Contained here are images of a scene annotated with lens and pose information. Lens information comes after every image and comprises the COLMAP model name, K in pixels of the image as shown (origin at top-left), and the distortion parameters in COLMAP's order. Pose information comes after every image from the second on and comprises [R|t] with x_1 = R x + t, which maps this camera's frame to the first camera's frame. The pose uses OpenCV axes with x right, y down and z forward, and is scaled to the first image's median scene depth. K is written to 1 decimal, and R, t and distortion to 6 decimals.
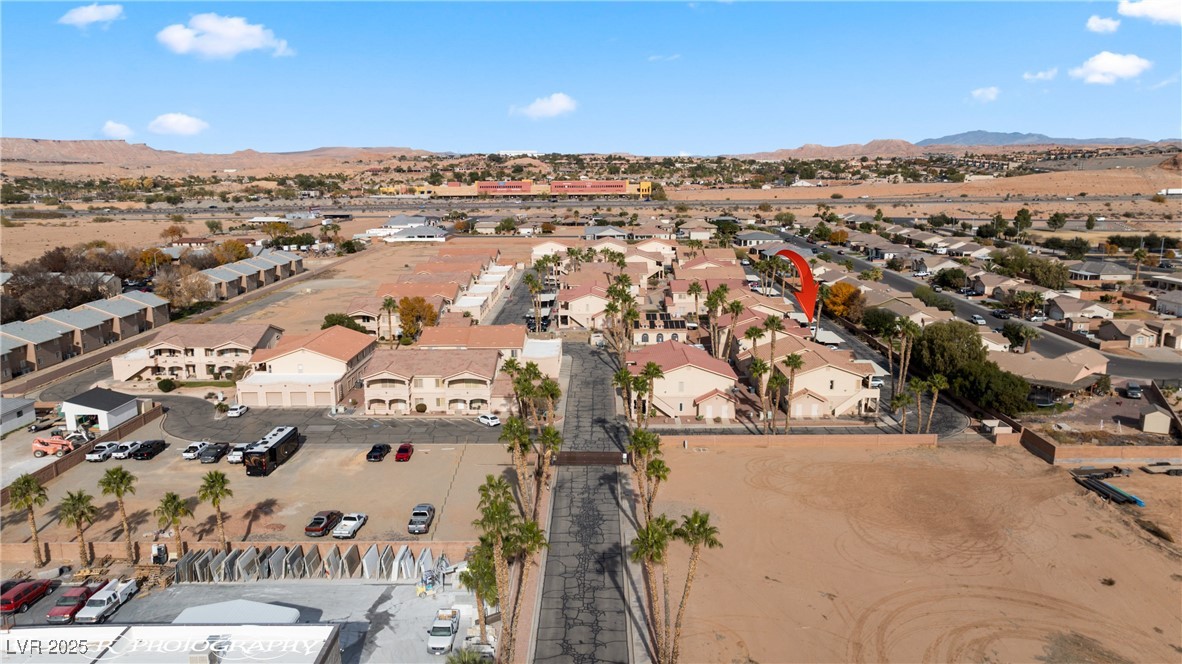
lens RADIAL K [[835.4, 0, 591.0], [0, 835.4, 332.0], [0, 0, 1]] dist [-0.064929, 0.081754]
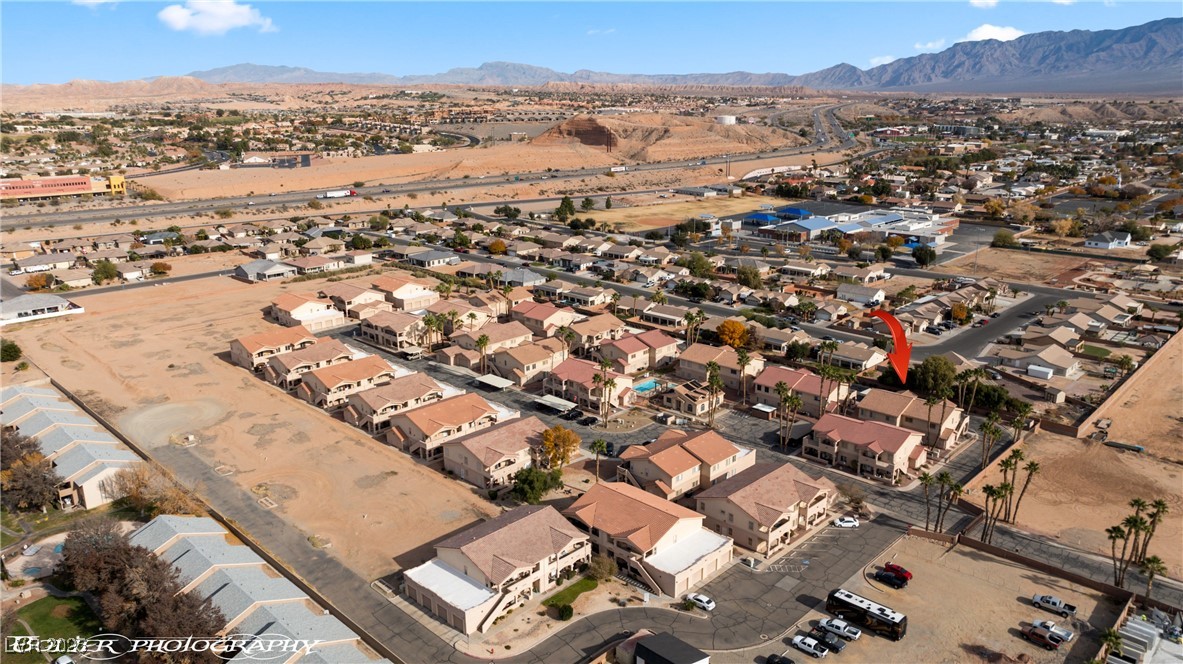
lens RADIAL K [[836.1, 0, 591.5], [0, 836.1, 332.0], [0, 0, 1]] dist [-0.064929, 0.081754]
pose [[0.684514, -0.195083, 0.702413, -0.350246], [0.138596, 0.980781, 0.137331, -0.115845], [-0.715704, 0.003347, 0.698396, 0.116996]]
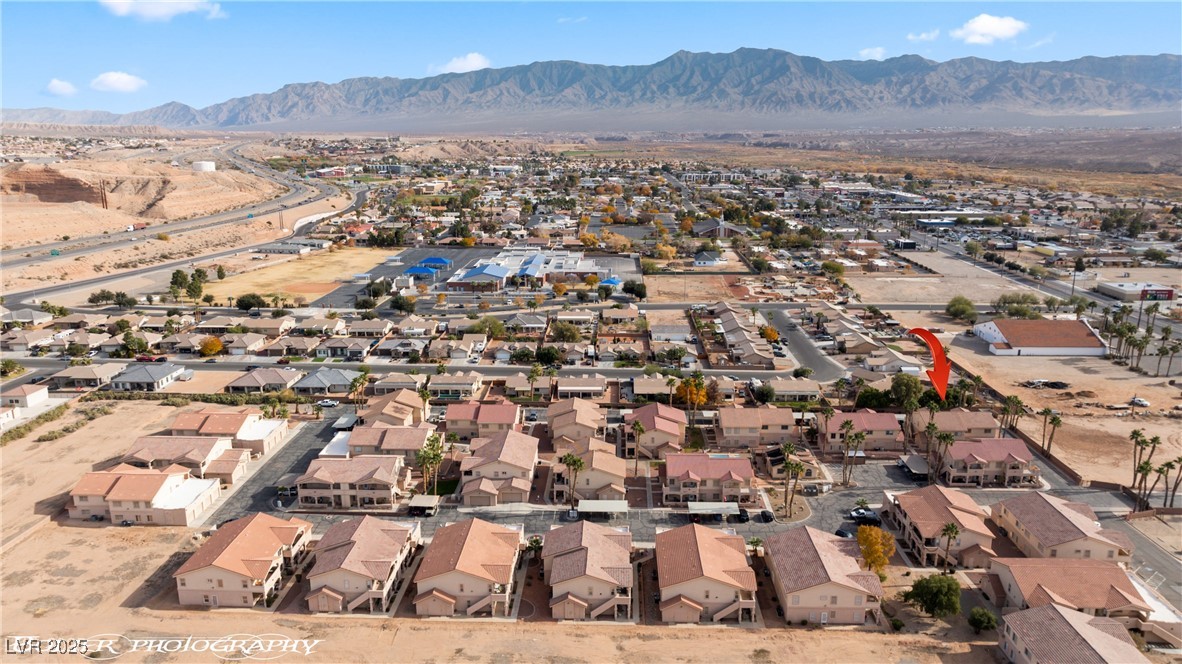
lens RADIAL K [[835.4, 0, 591.0], [0, 835.4, 332.0], [0, 0, 1]] dist [-0.064929, 0.081754]
pose [[0.017149, -0.224633, 0.974292, -0.416081], [0.189760, 0.957457, 0.217411, -0.195789], [-0.981681, 0.181154, 0.059046, 0.480276]]
